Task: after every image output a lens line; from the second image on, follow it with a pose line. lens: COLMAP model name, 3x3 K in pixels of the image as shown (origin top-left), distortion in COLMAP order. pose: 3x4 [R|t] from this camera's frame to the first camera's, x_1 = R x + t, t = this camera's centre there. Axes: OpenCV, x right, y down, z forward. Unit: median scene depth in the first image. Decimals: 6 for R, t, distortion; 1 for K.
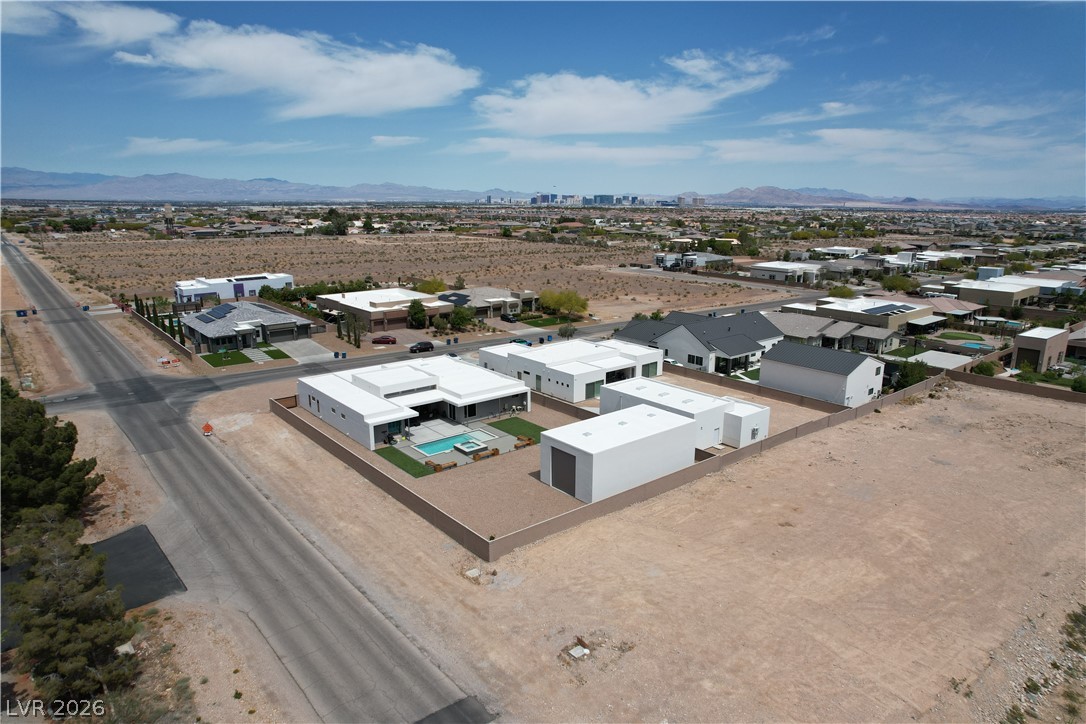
lens RADIAL K [[693.3, 0, 548.1], [0, 693.3, 355.0], [0, 0, 1]] dist [-0.075864, 0.068840]
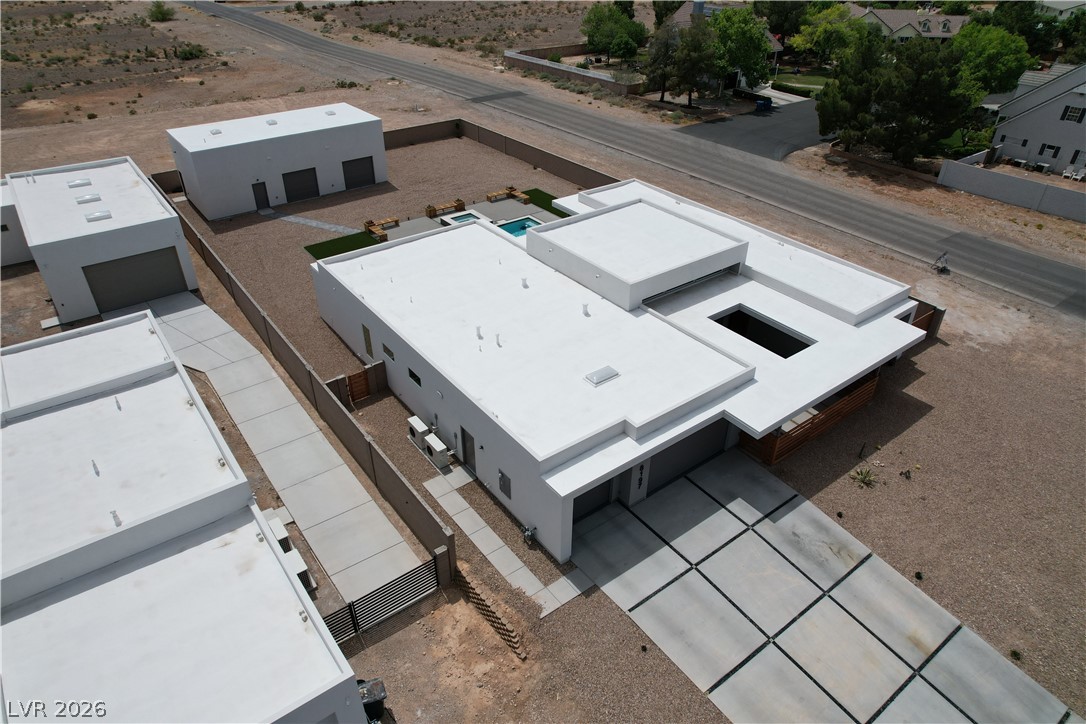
lens RADIAL K [[693.3, 0, 550.7], [0, 693.3, 367.5], [0, 0, 1]] dist [-0.075864, 0.068840]
pose [[-0.998610, -0.037546, 0.036994, -0.208570], [0.000839, 0.690447, 0.723382, -0.220655], [-0.052702, 0.722408, -0.689456, 1.438676]]
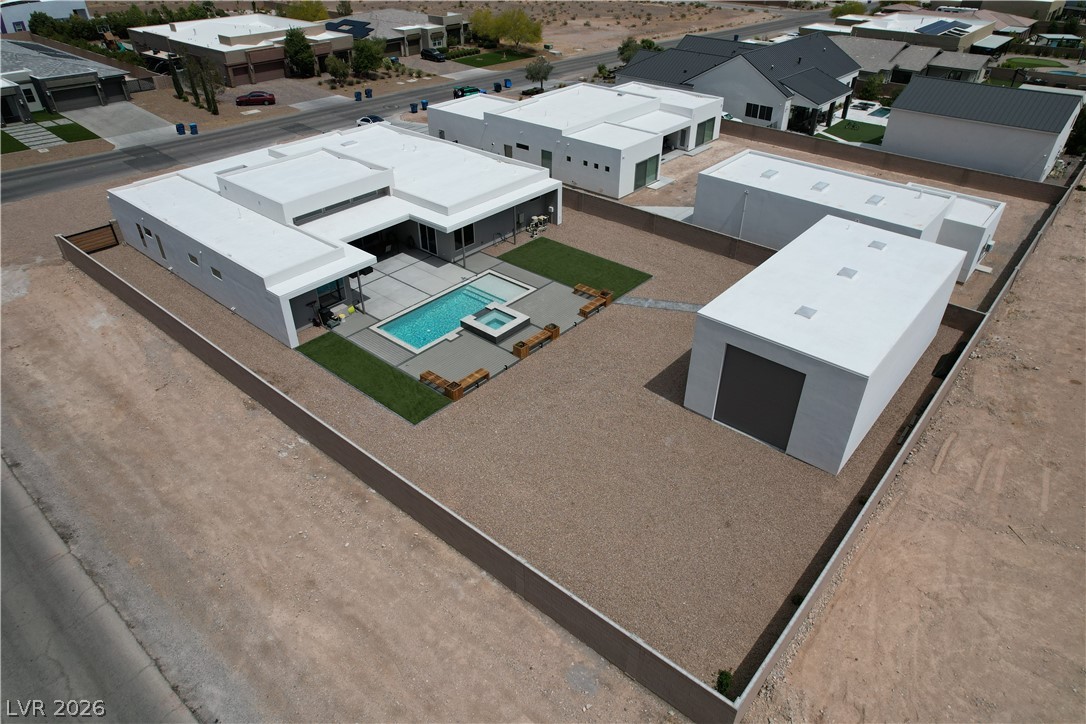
lens RADIAL K [[693.3, 0, 546.1], [0, 693.3, 368.4], [0, 0, 1]] dist [-0.075864, 0.068840]
pose [[0.986084, -0.094630, 0.136687, -0.138447], [0.038525, 0.929881, 0.365837, -0.016180], [-0.161721, -0.355480, 0.920587, 0.487945]]
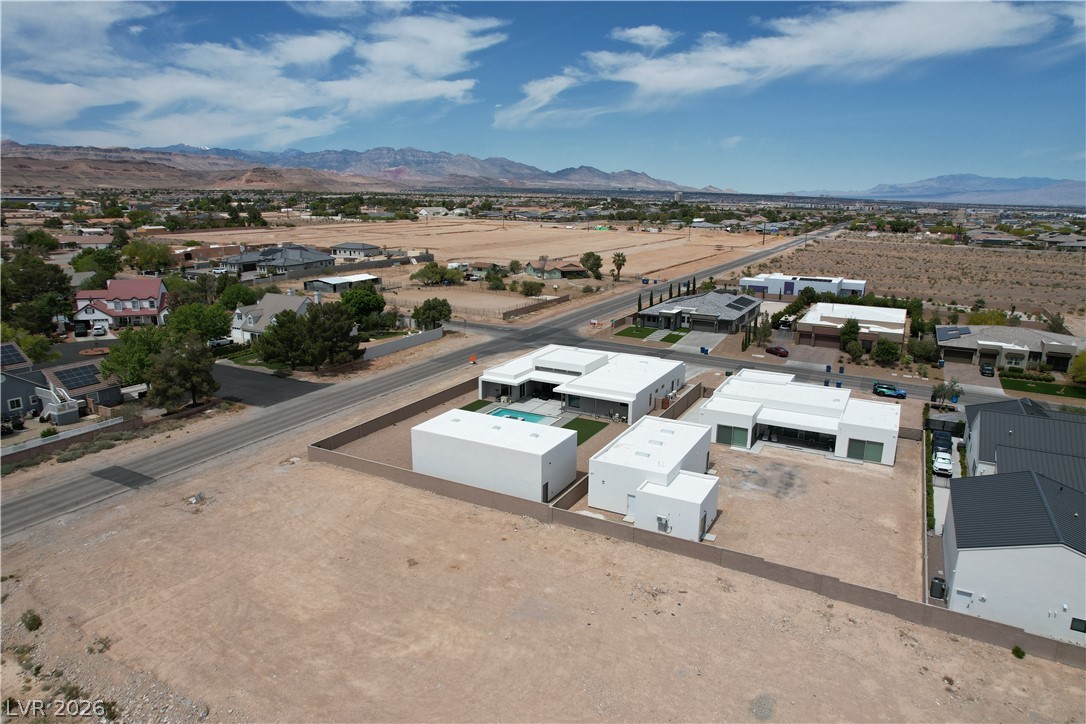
lens RADIAL K [[693.3, 0, 547.2], [0, 693.3, 360.6], [0, 0, 1]] dist [-0.075864, 0.068840]
pose [[0.378858, 0.220097, -0.898901, 0.841613], [-0.219026, 0.965038, 0.143978, -0.127746], [0.899163, 0.142336, 0.413820, 0.540301]]
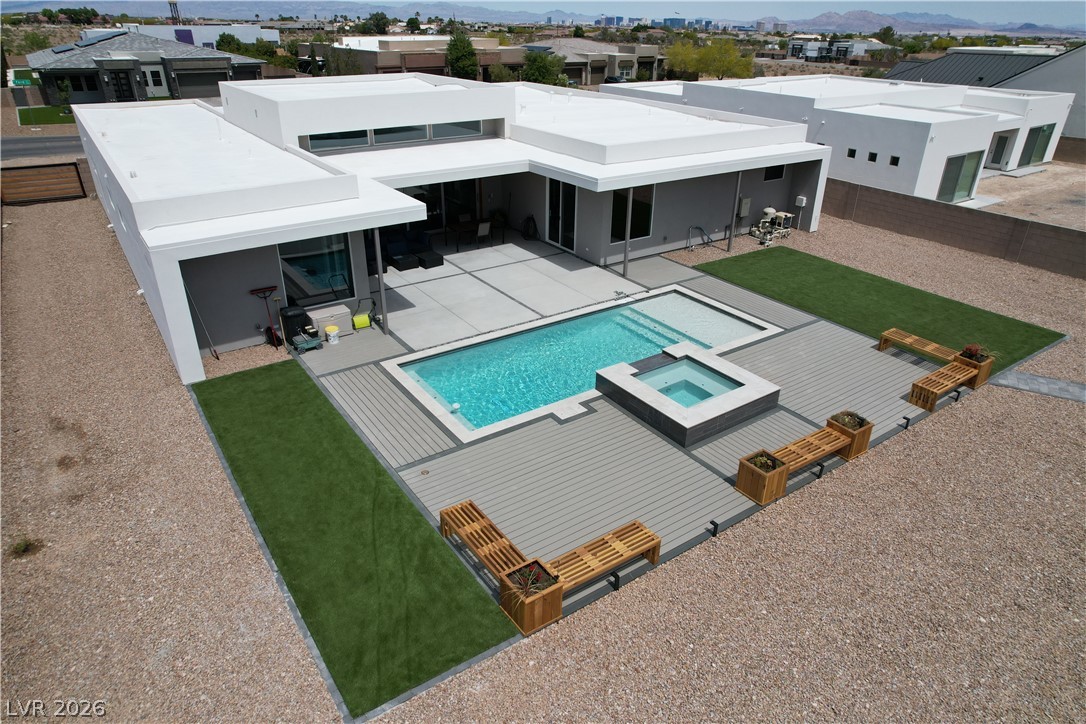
lens RADIAL K [[693.3, 0, 546.3], [0, 693.3, 370.8], [0, 0, 1]] dist [-0.075864, 0.068840]
pose [[0.996177, 0.047507, -0.073317, -0.128414], [-0.027860, 0.968154, 0.248799, 0.076872], [0.082801, -0.245805, 0.965776, 0.761737]]
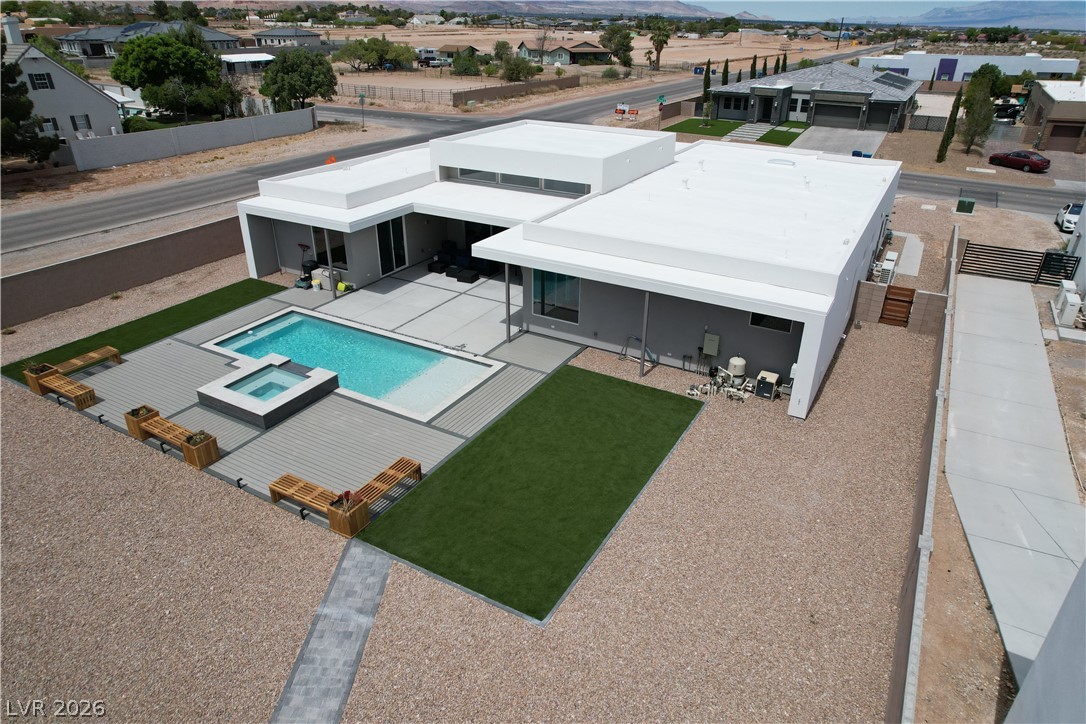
lens RADIAL K [[693.3, 0, 543.1], [0, 693.3, 361.3], [0, 0, 1]] dist [-0.075864, 0.068840]
pose [[0.349516, 0.418951, -0.838044, 0.126783], [-0.219324, 0.906190, 0.361547, 0.007897], [0.910898, 0.057437, 0.408614, 0.925181]]
